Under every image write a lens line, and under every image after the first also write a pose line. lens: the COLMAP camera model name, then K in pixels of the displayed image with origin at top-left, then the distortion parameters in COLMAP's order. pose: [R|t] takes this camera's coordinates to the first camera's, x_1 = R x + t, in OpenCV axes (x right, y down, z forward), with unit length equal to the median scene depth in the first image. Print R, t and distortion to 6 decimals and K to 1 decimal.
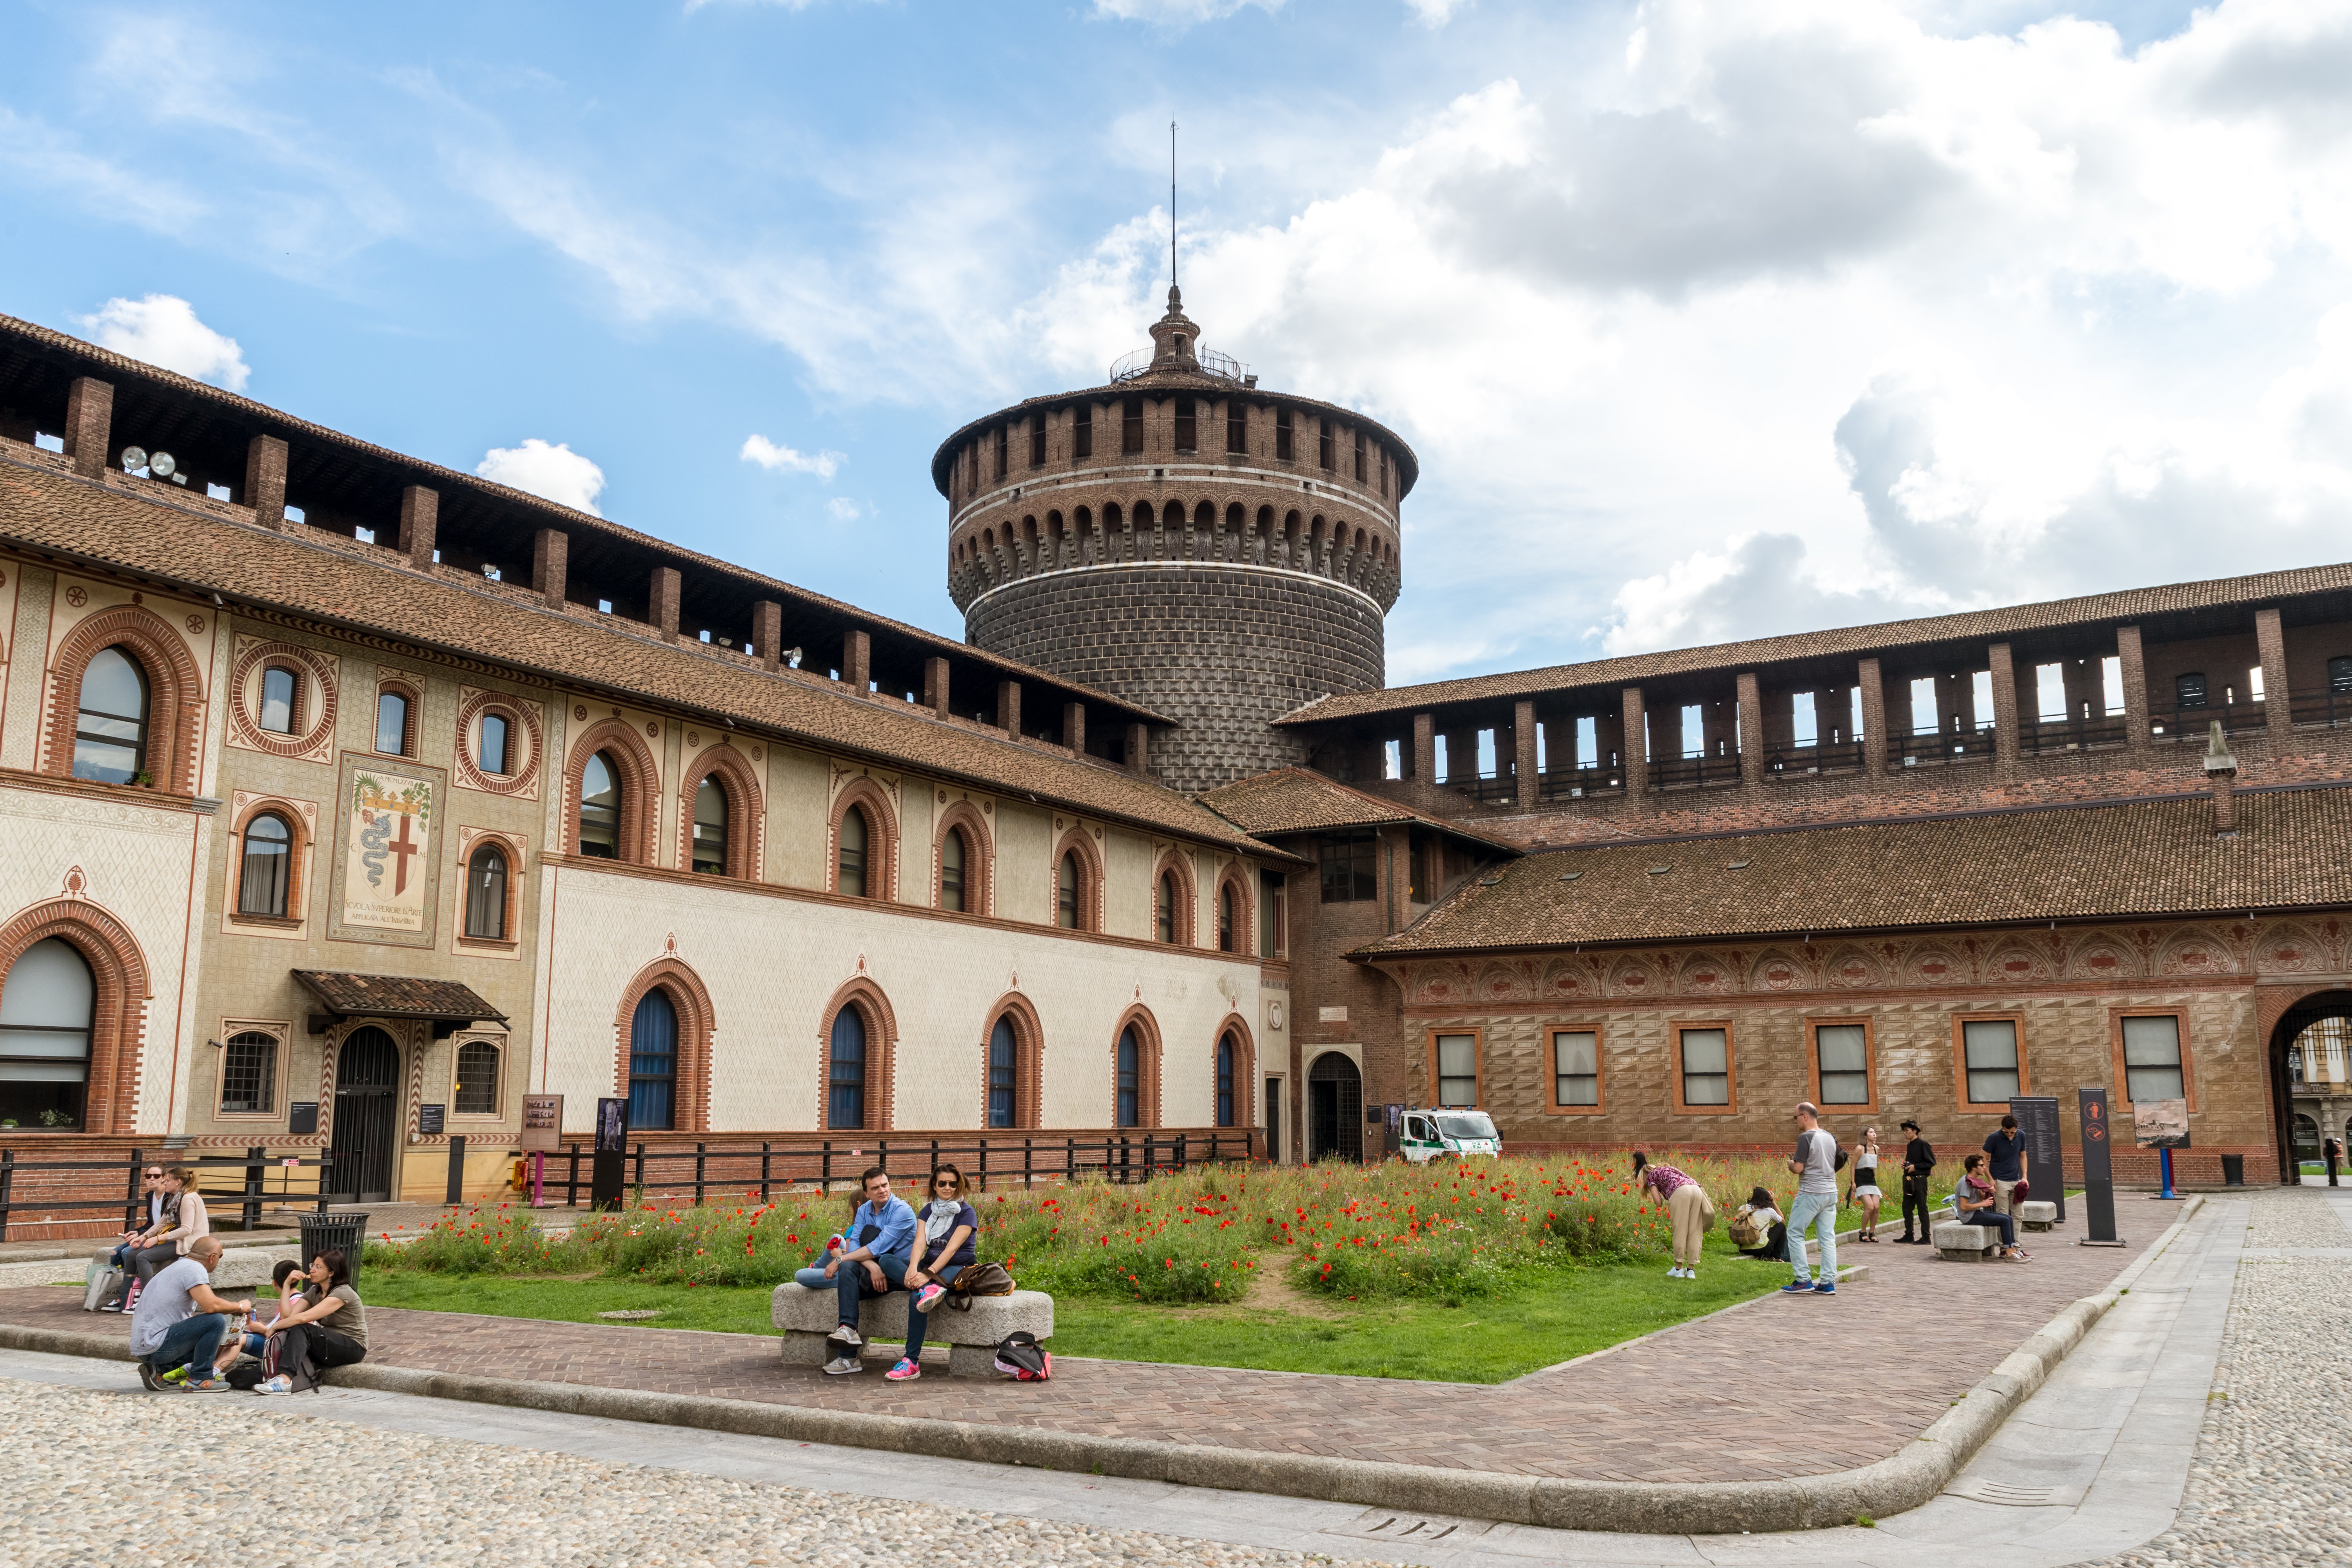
lens RADIAL K [[1818.4, 0, 1085.6], [0, 1818.4, 781.4], [0, 0, 1]] dist [0.003387, -0.032815]
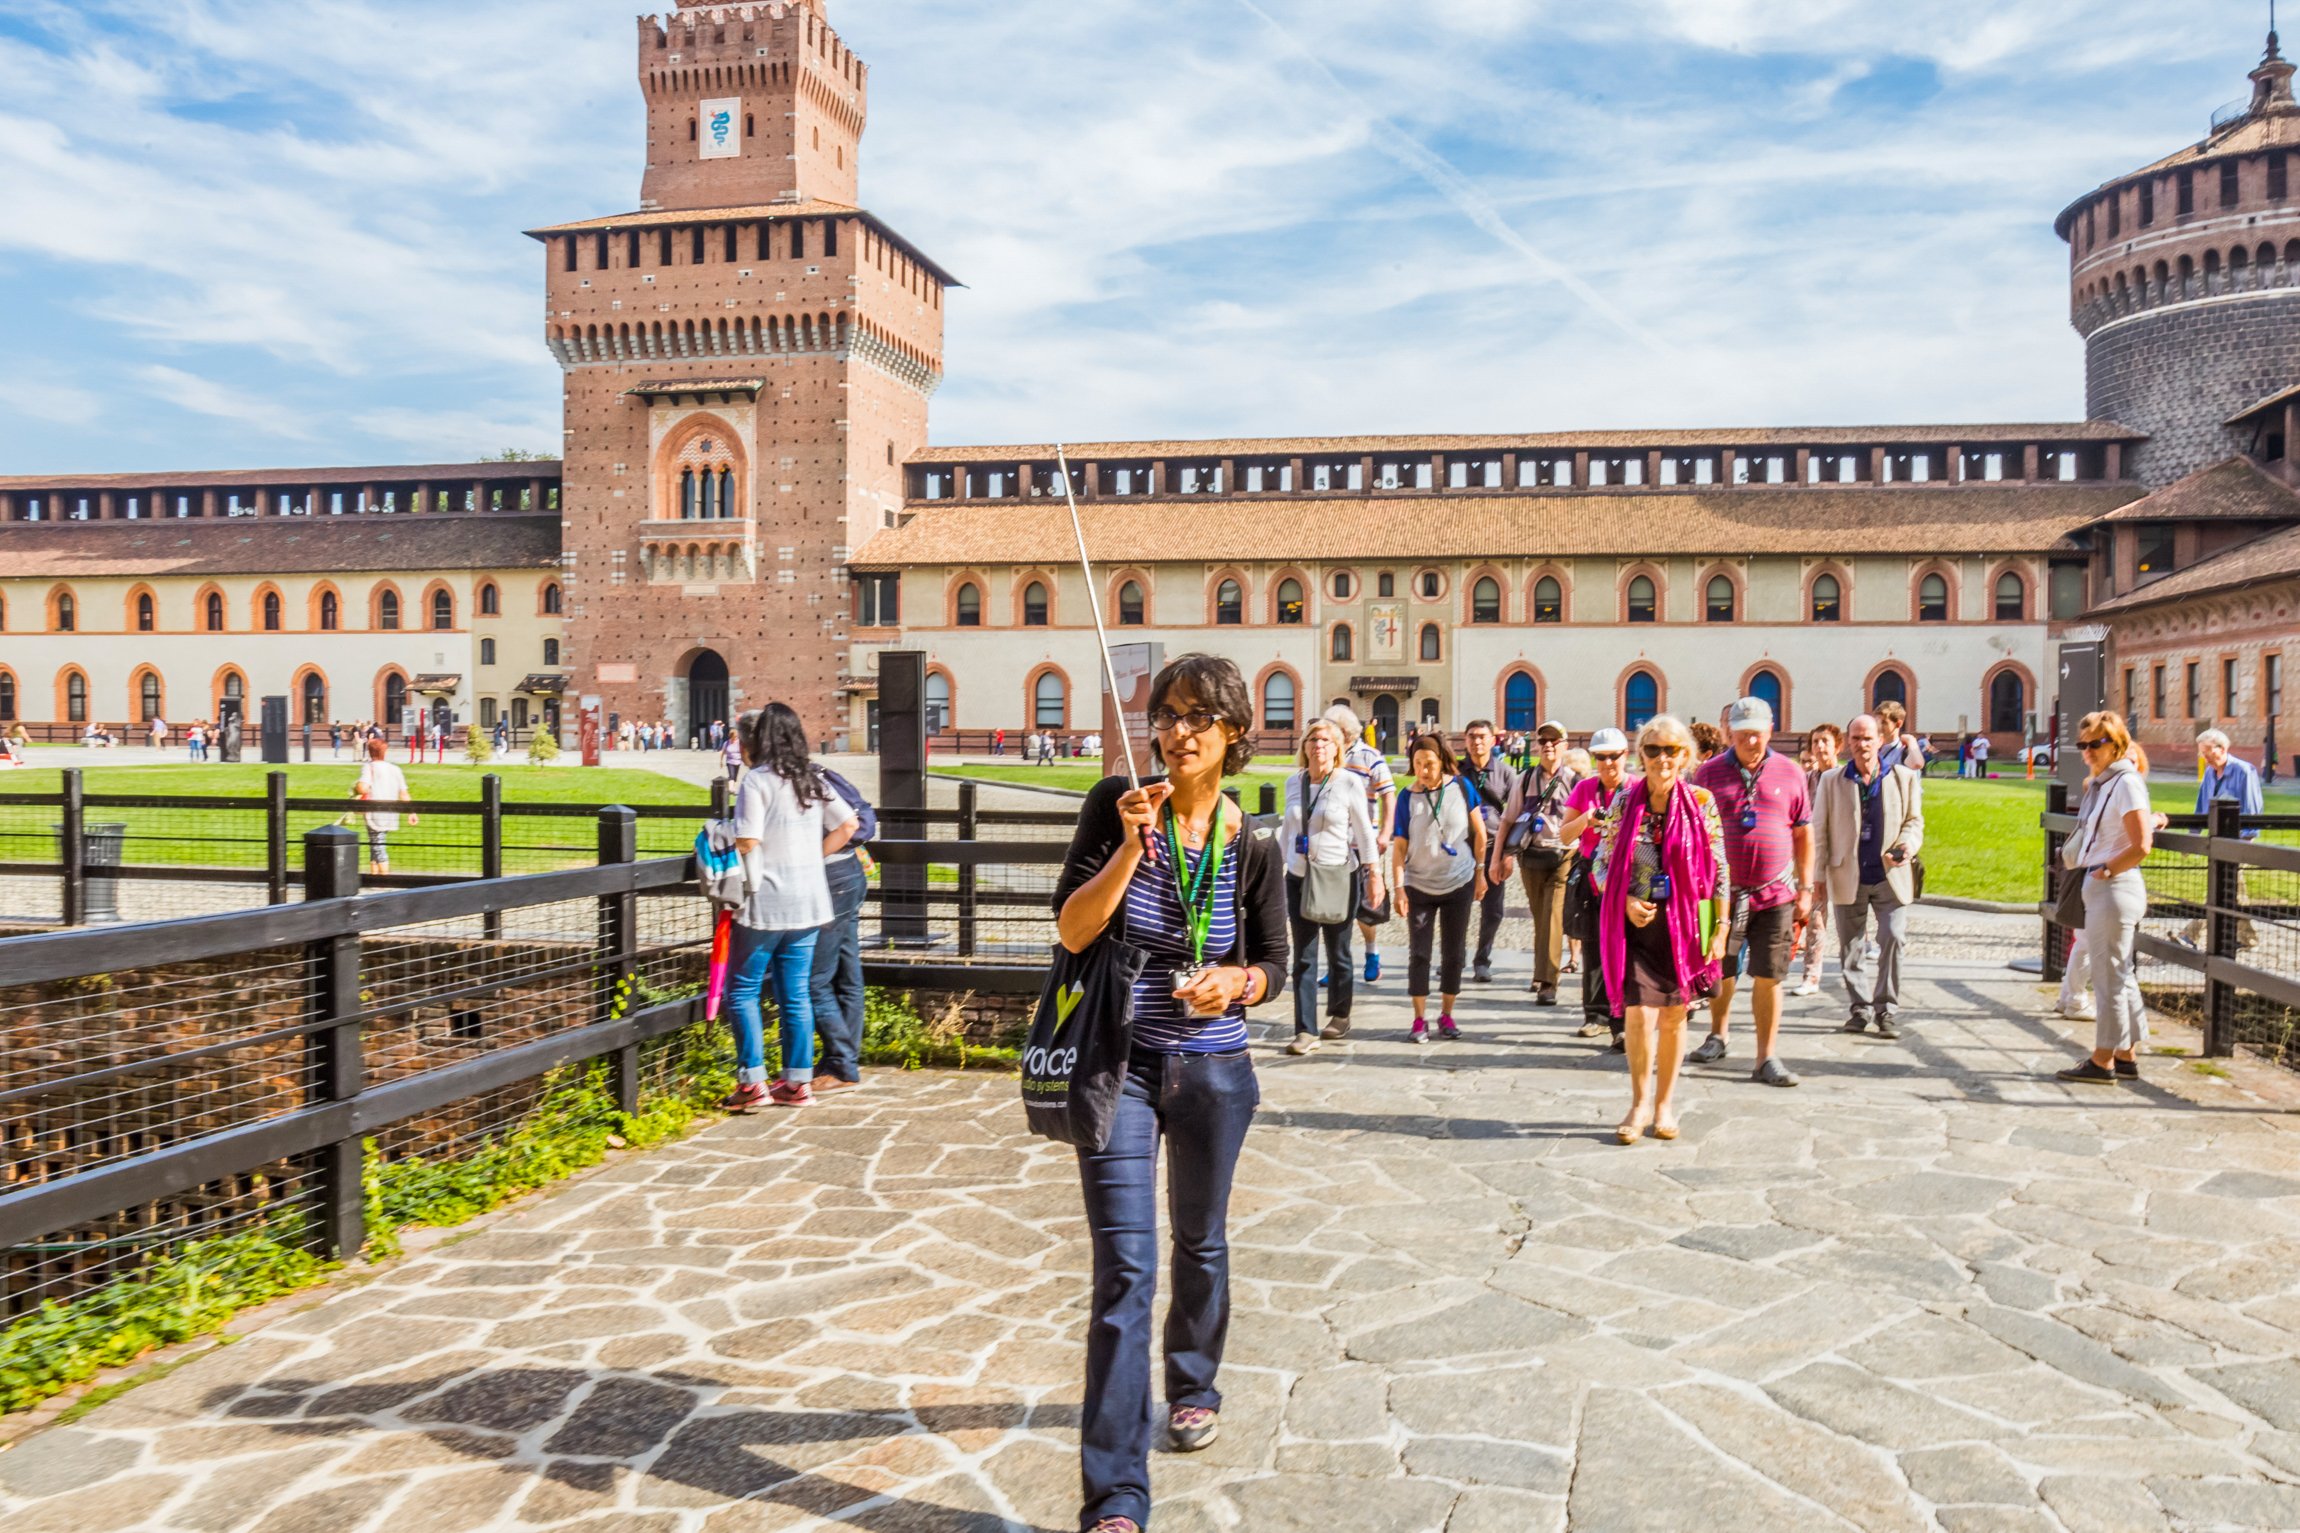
lens RADIAL K [[1778.2, 0, 1061.6], [0, 1778.2, 764.0], [0, 0, 1]] dist [0.003387, -0.032815]
pose [[0.343966, 0.007999, -0.938948, 1.927862], [0.163515, 0.984175, 0.068285, -0.029007], [0.924635, -0.177020, 0.337215, -0.409181]]
